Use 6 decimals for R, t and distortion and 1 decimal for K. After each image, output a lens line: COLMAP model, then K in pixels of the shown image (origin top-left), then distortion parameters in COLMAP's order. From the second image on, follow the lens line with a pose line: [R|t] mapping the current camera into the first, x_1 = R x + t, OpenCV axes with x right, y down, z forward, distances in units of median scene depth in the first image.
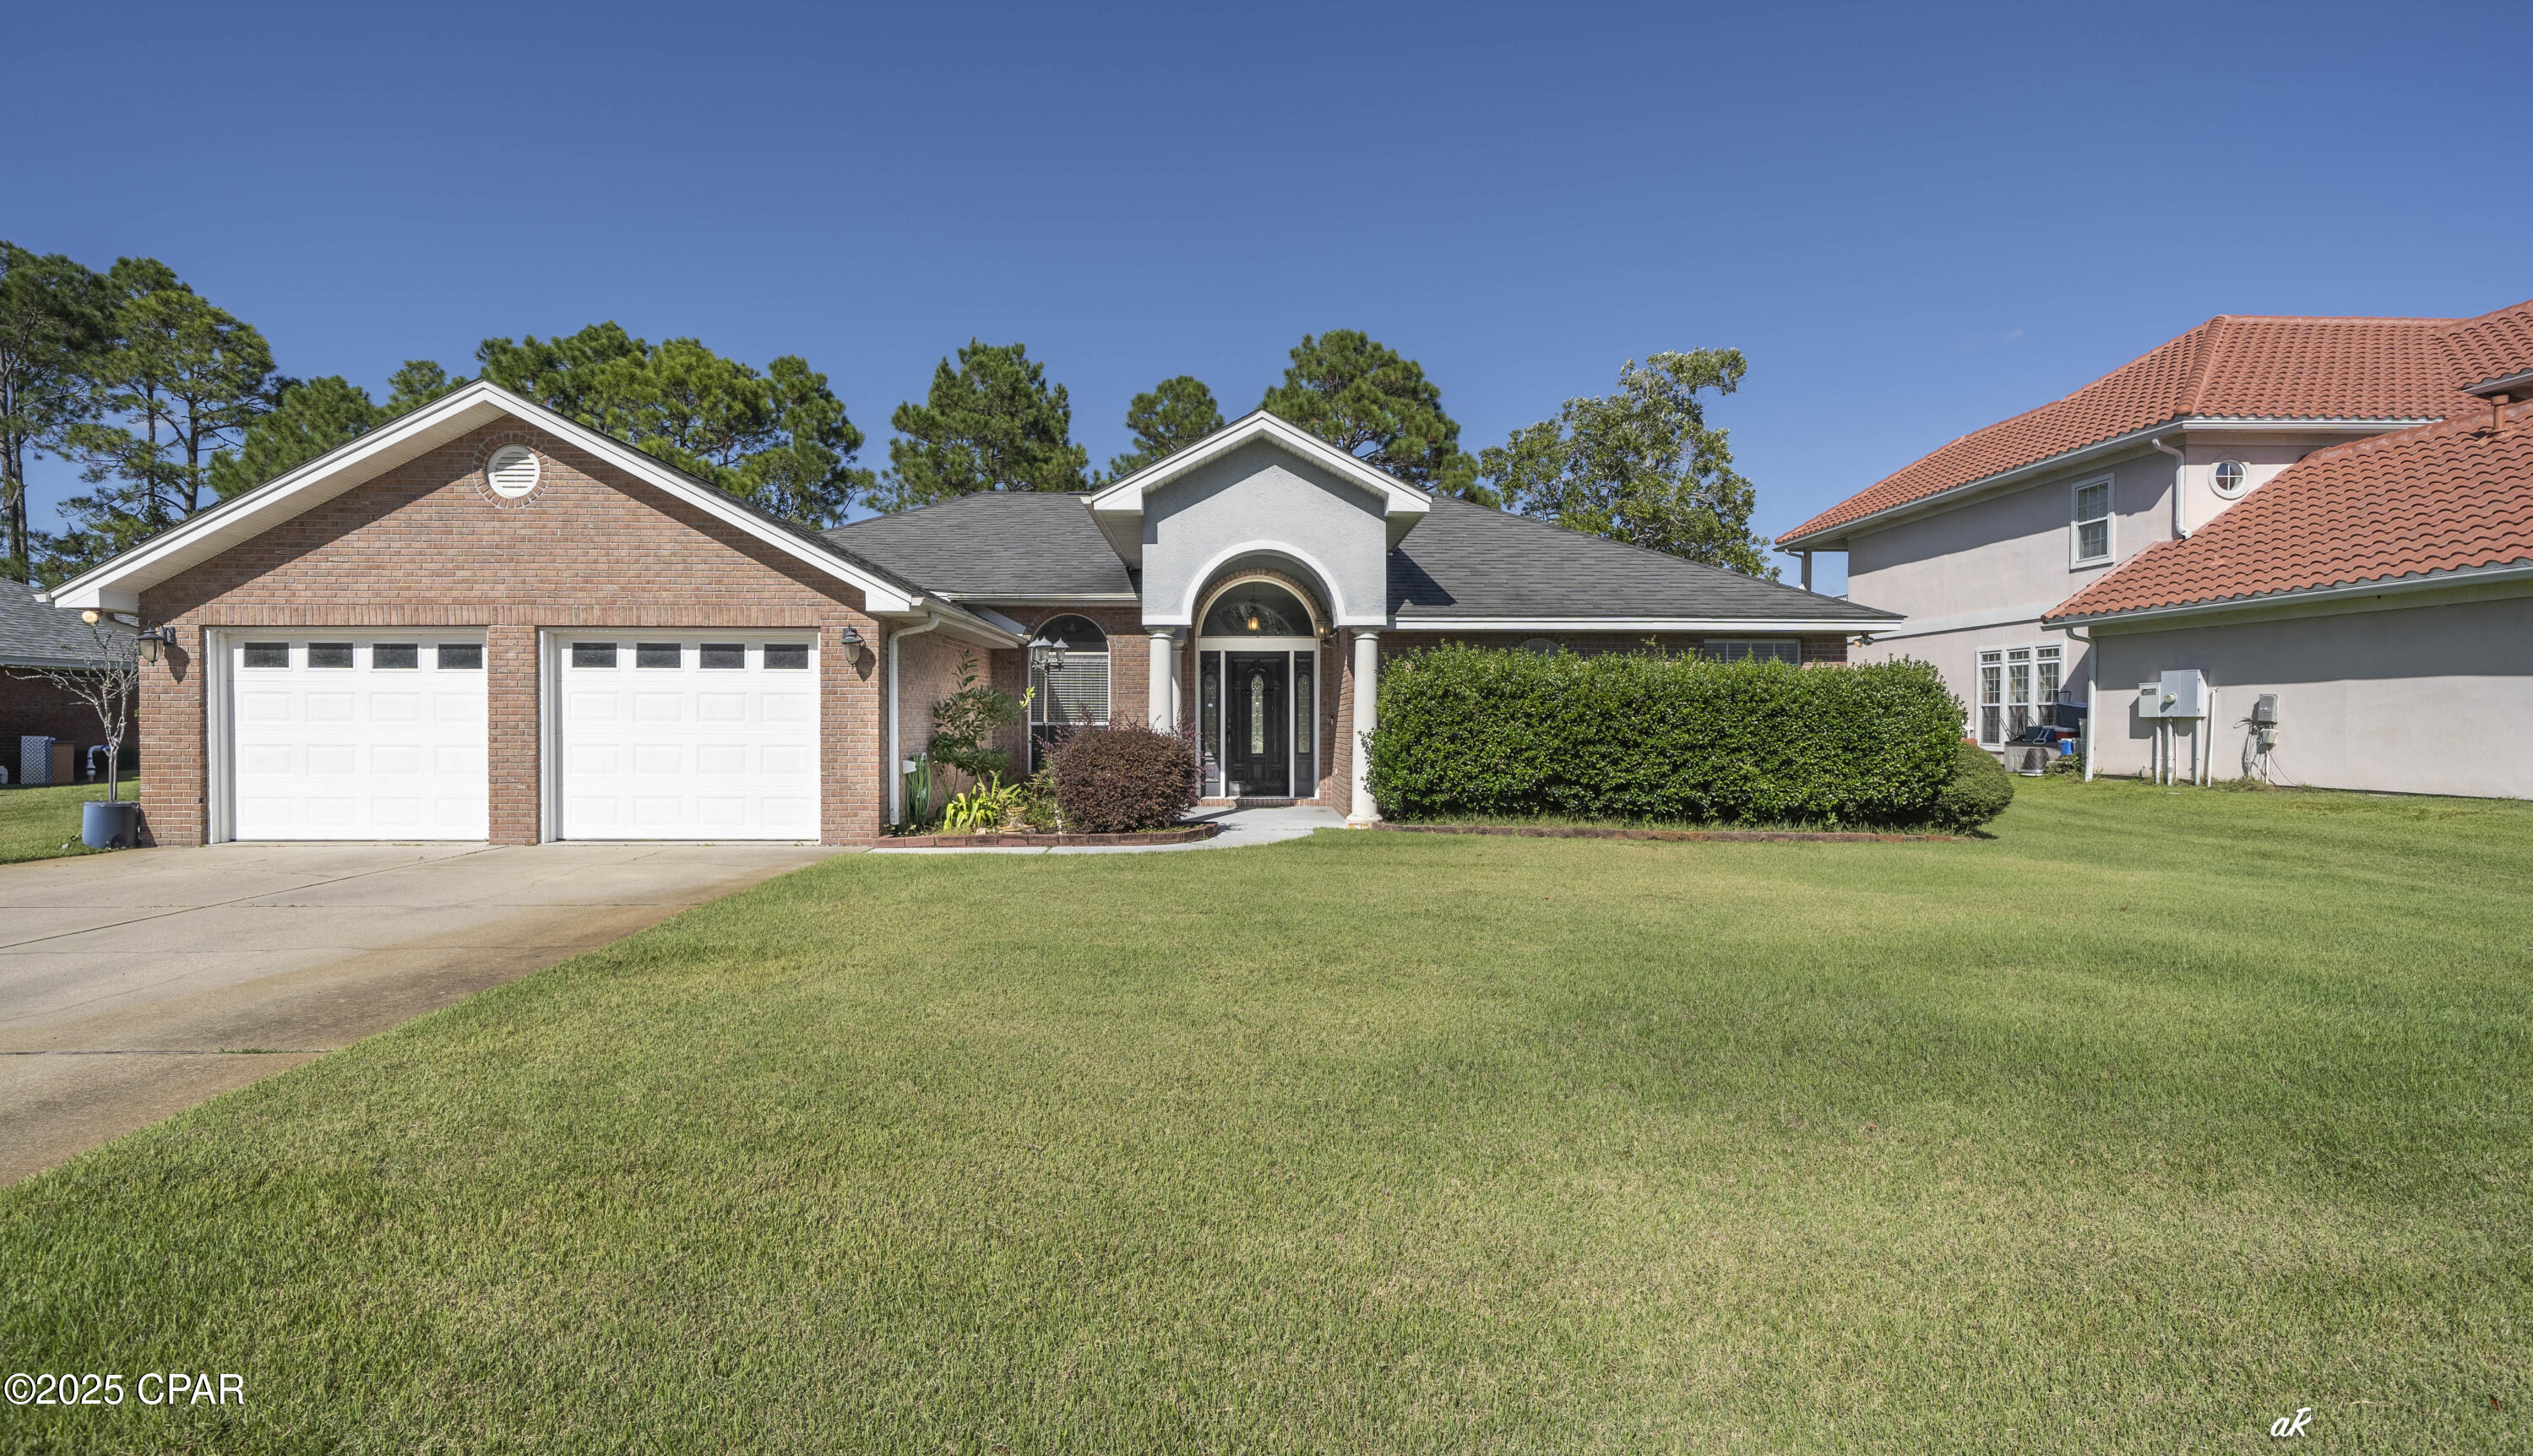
lens RADIAL K [[1243.3, 0, 1262.7], [0, 1243.3, 728.3], [0, 0, 1]] dist [0.006089, -0.001013]
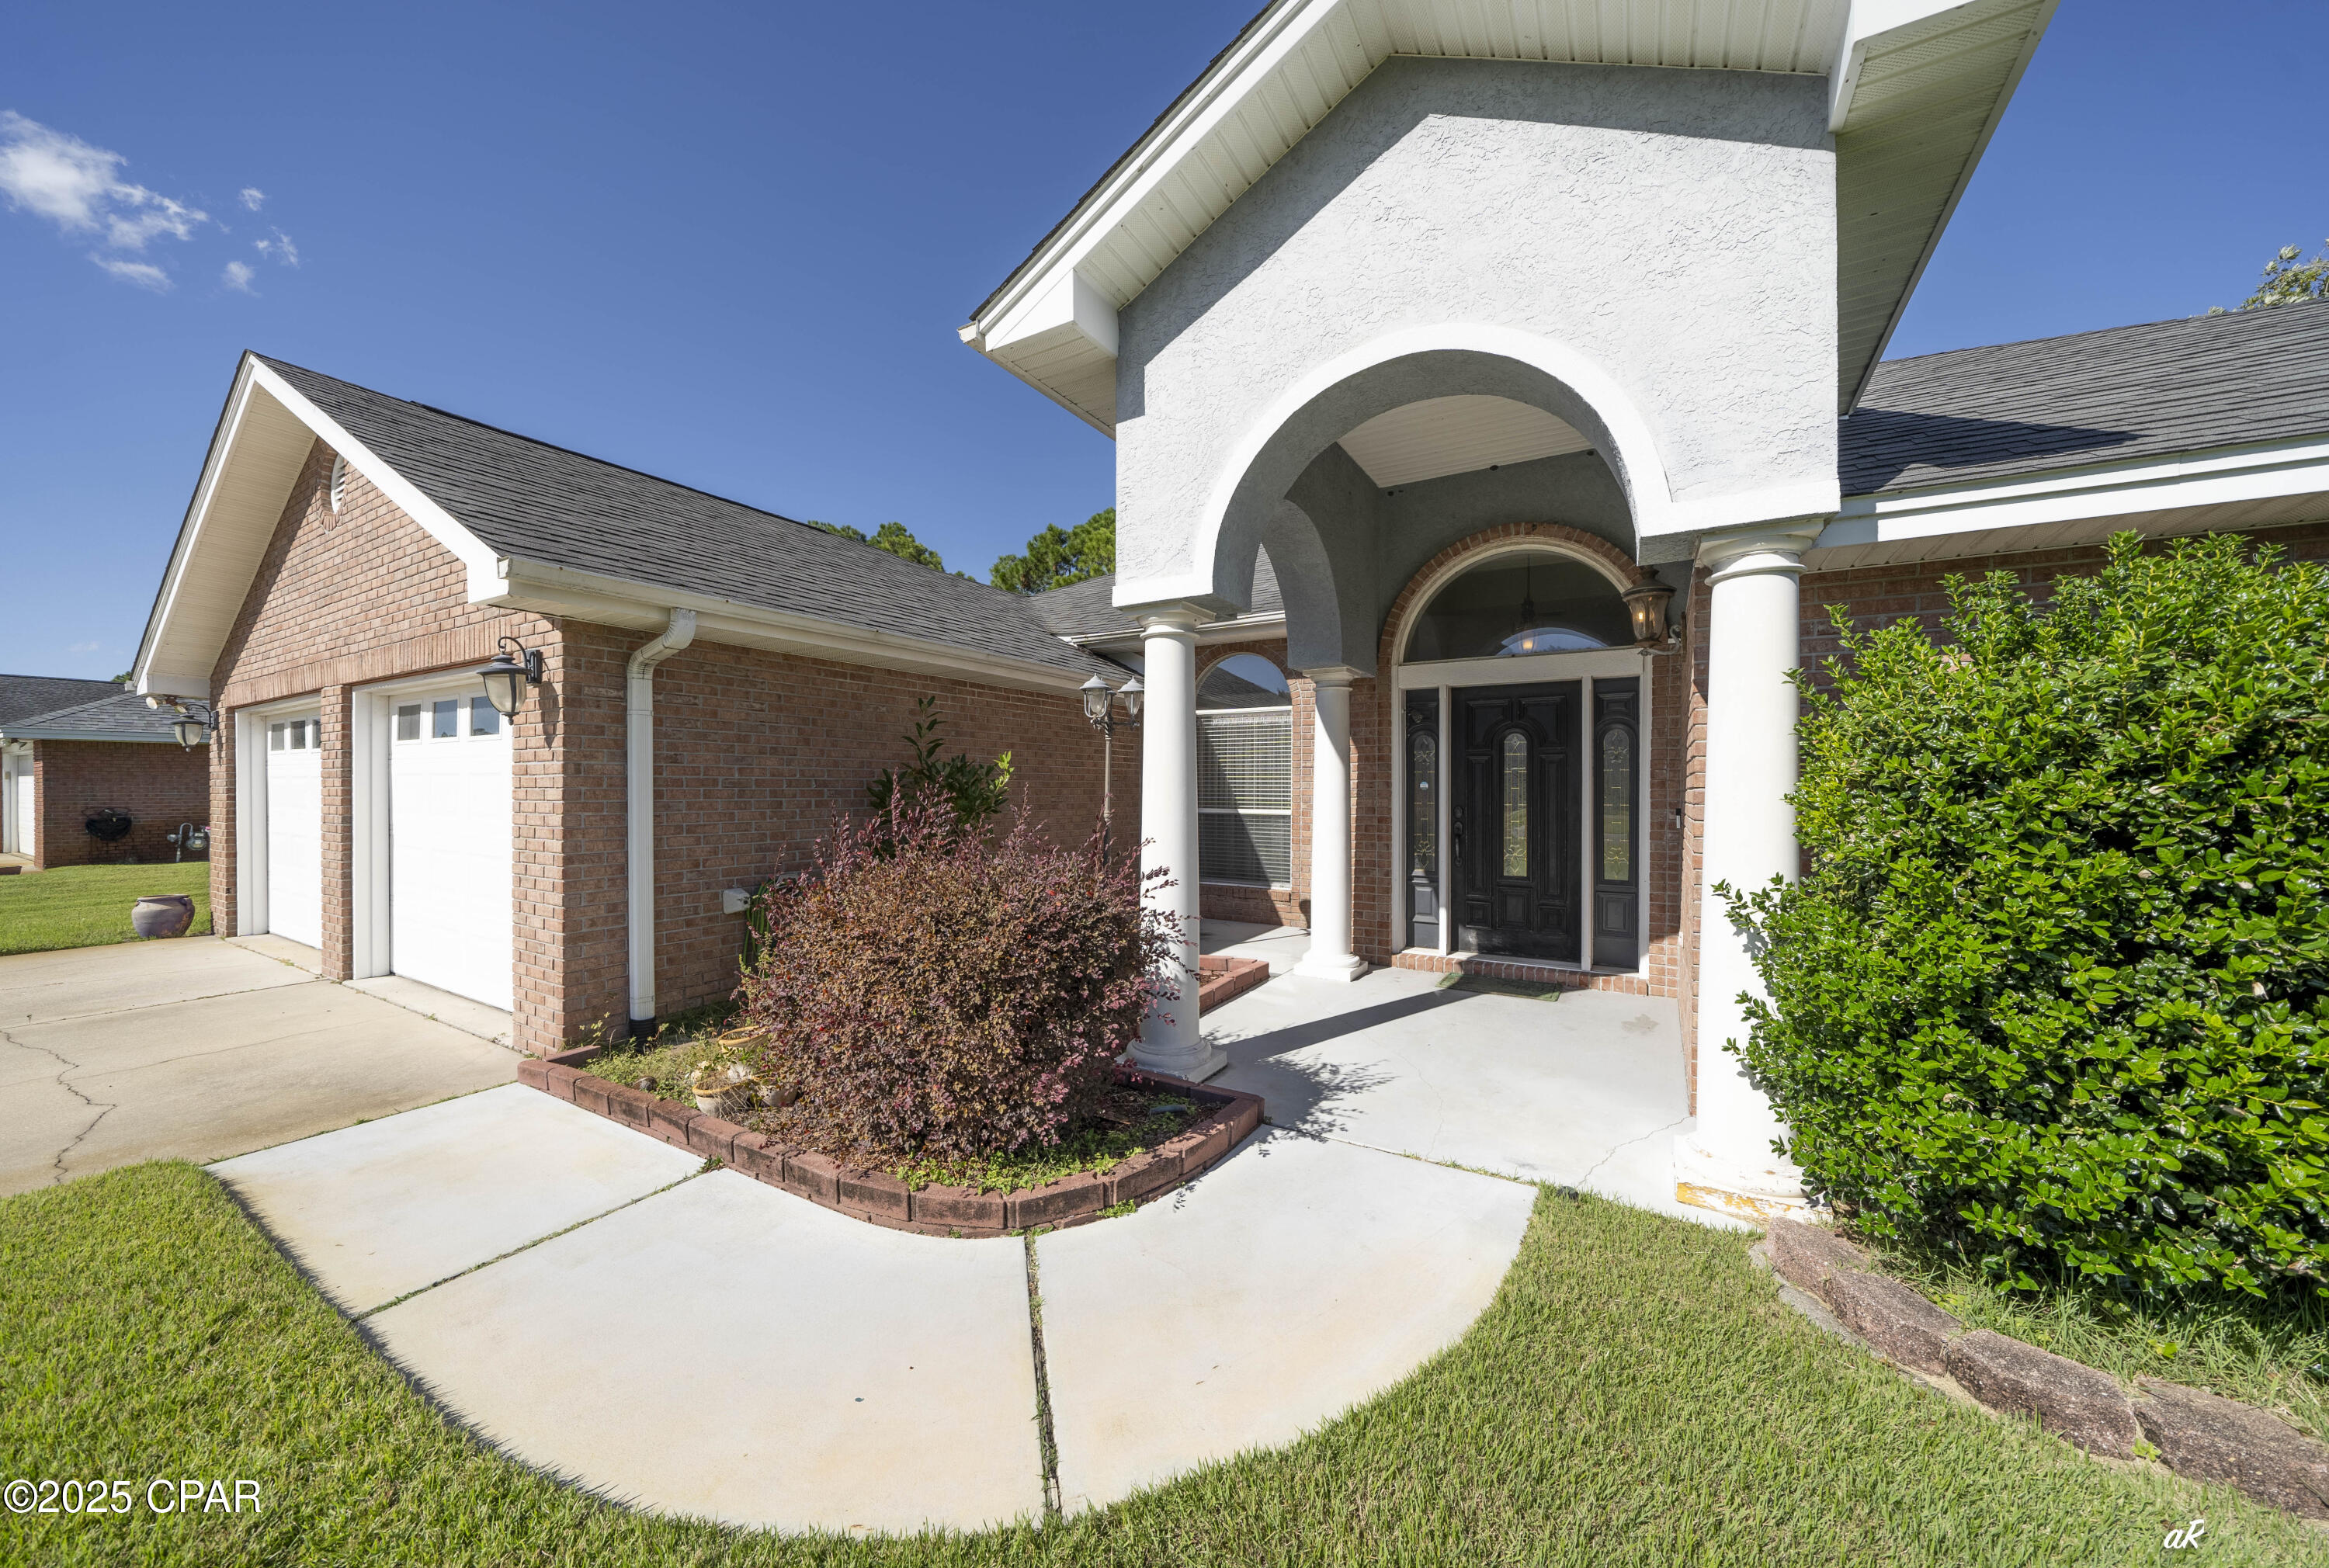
lens RADIAL K [[799.5, 0, 1169.4], [0, 799.5, 788.0], [0, 0, 1]] dist [-0.007186, 0.000380]
pose [[0.837295, 0.001037, -0.546750, 0.075689], [-0.002703, 0.999994, -0.002243, -0.020973], [0.546744, 0.003356, 0.837293, 0.818160]]
